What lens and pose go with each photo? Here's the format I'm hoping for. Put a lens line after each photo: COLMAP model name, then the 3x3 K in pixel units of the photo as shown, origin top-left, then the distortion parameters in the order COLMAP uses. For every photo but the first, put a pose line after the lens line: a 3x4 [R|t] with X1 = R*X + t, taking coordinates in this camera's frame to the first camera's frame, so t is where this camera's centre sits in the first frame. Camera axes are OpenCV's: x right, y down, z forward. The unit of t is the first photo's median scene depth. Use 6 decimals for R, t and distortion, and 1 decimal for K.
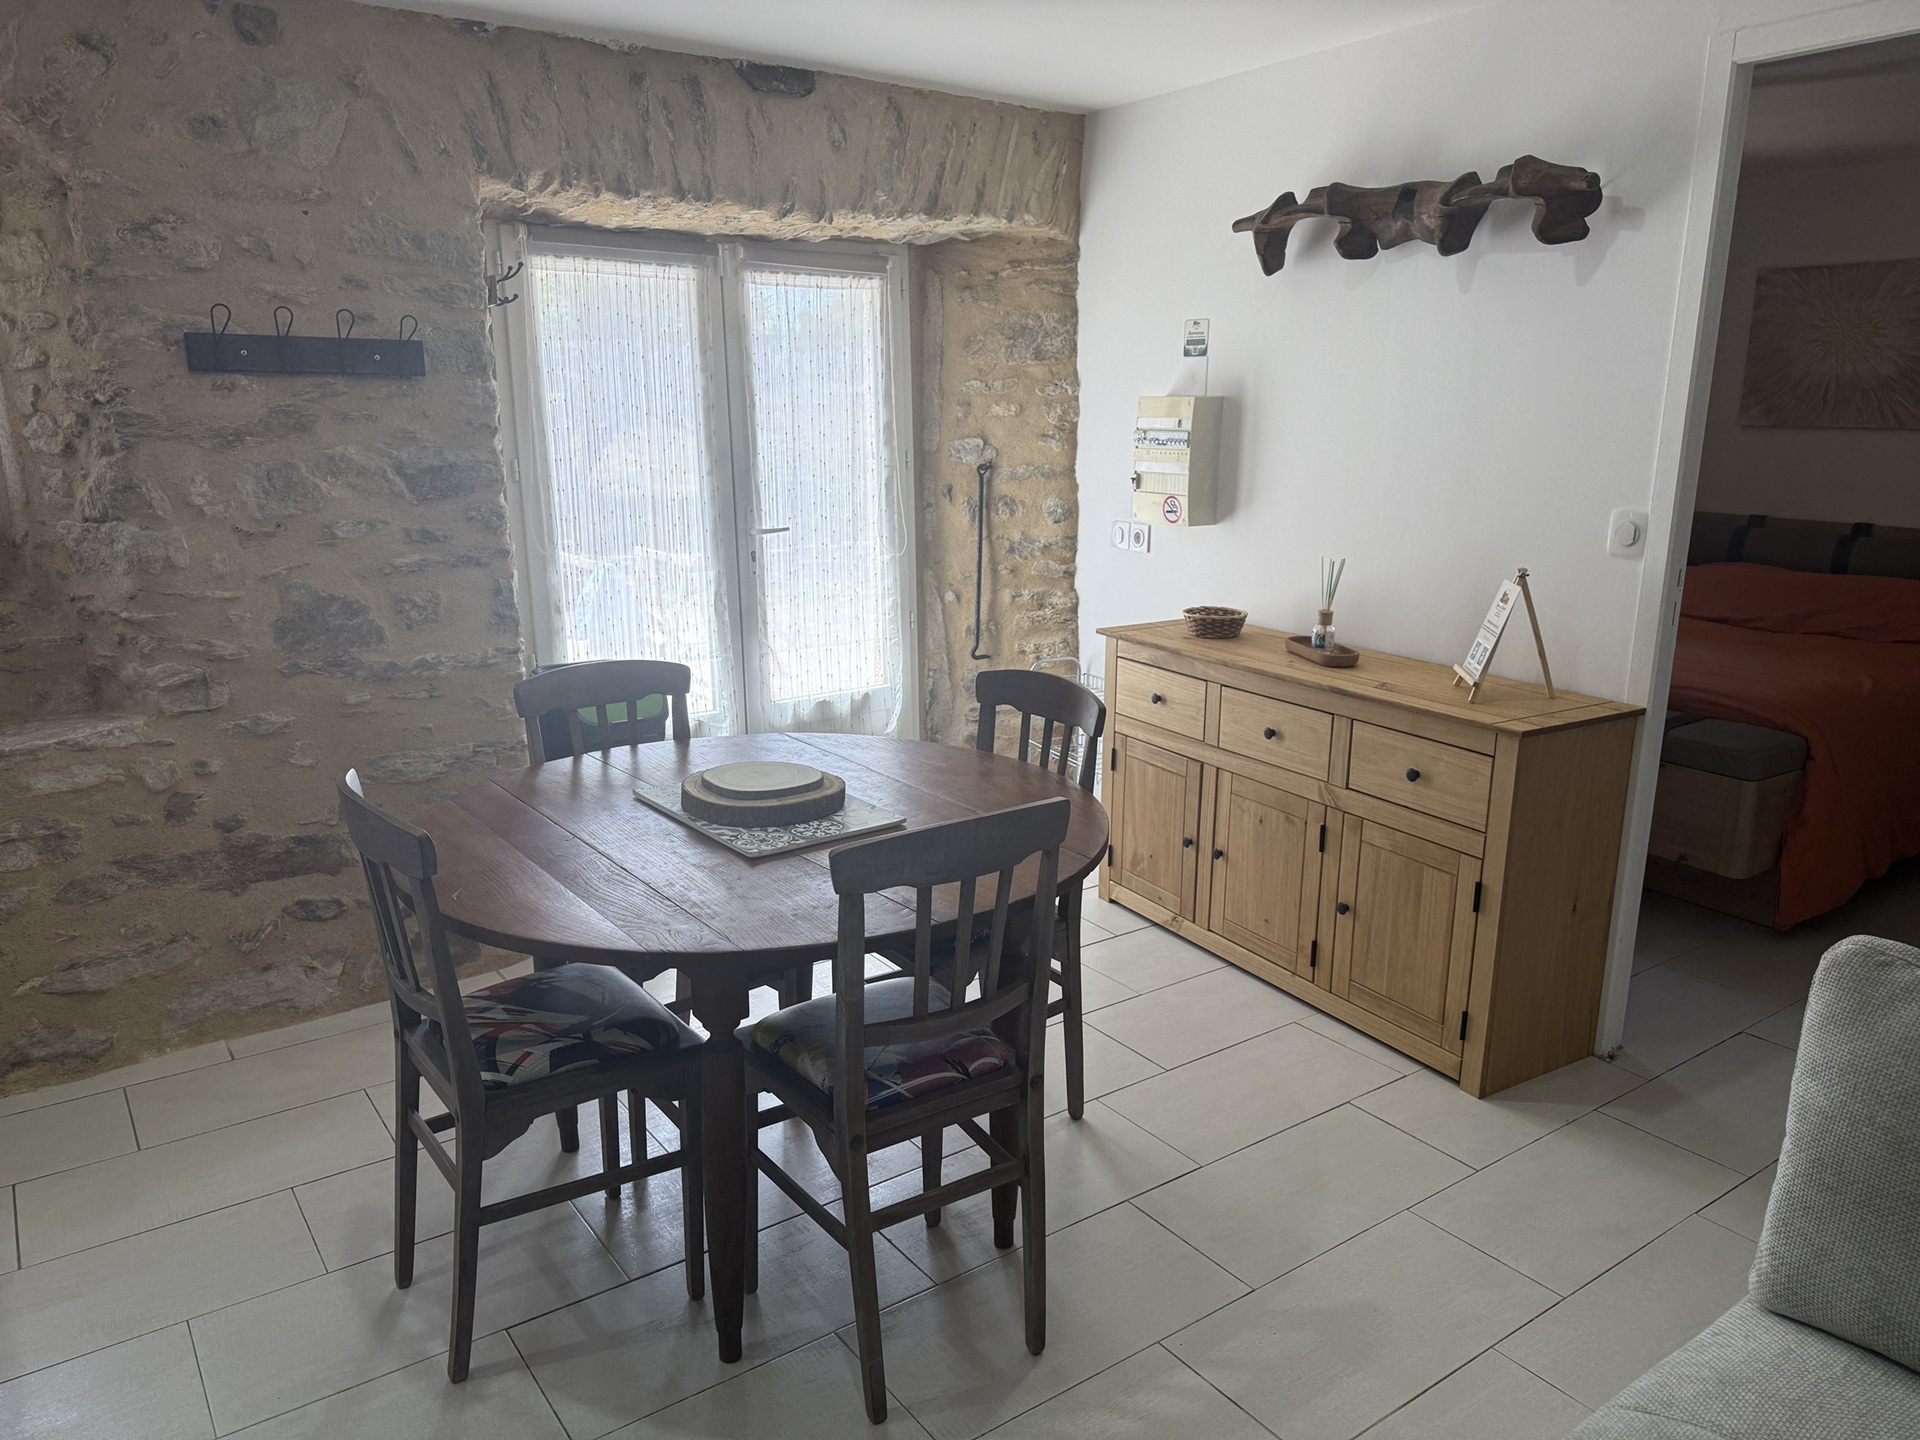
lens RADIAL K [[1356.7, 0, 960.0], [0, 1356.7, 720.0], [0, 0, 1]] dist [0.009788, 0.005821]
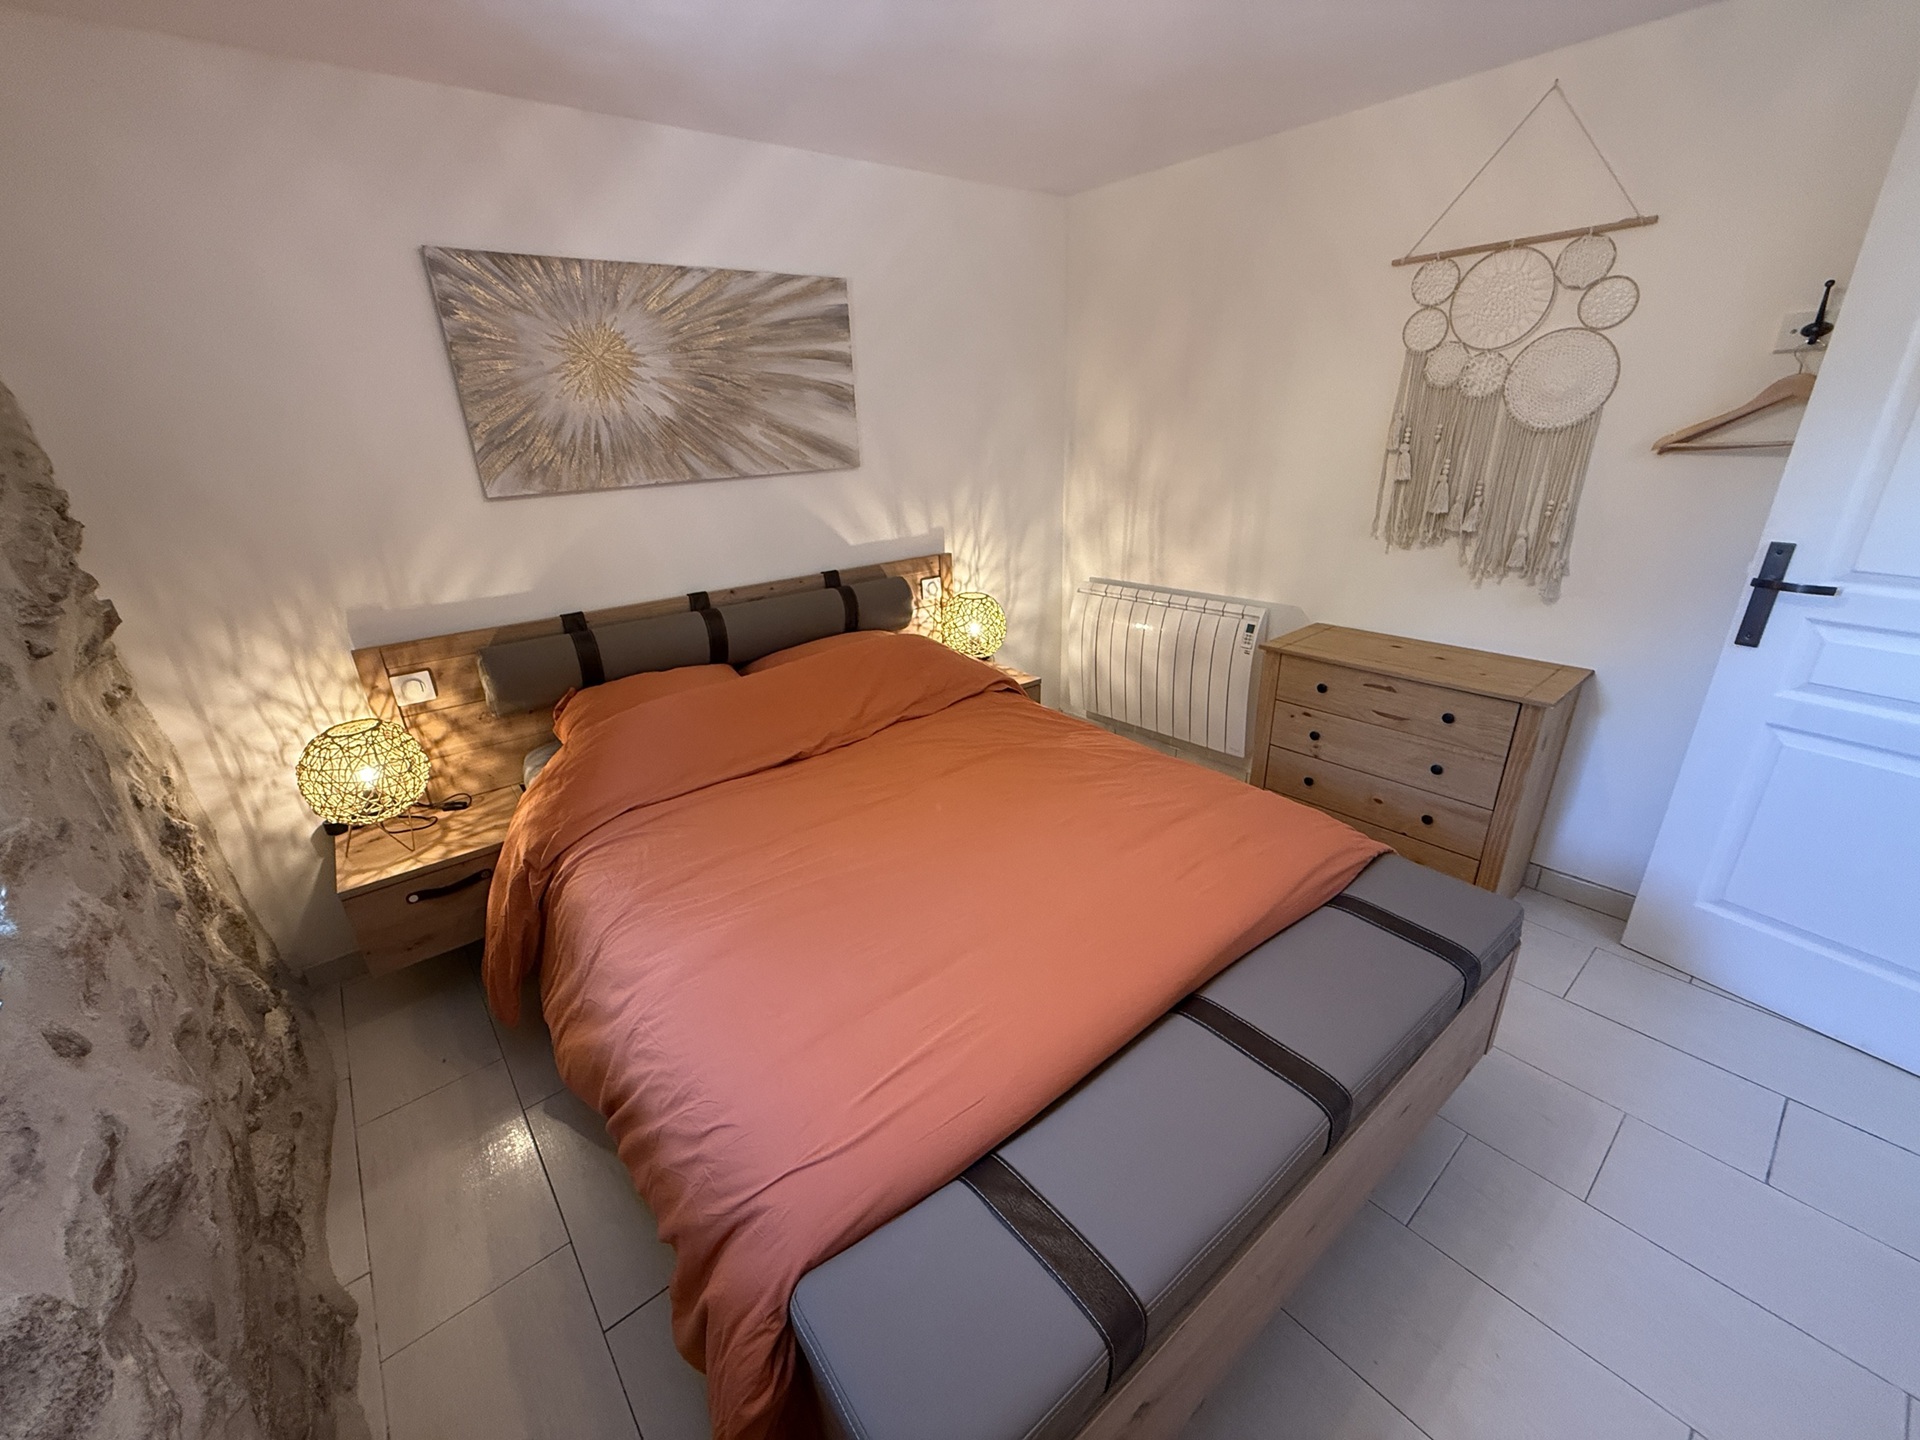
lens RADIAL K [[773.0, 0, 960.0], [0, 773.0, 720.0], [0, 0, 1]] dist [-0.001391, 0.000332]
pose [[-0.076641, -0.370681, 0.925593, 0.163716], [0.270905, 0.885659, 0.377119, -0.212306], [-0.959550, 0.279651, 0.032542, 0.844396]]
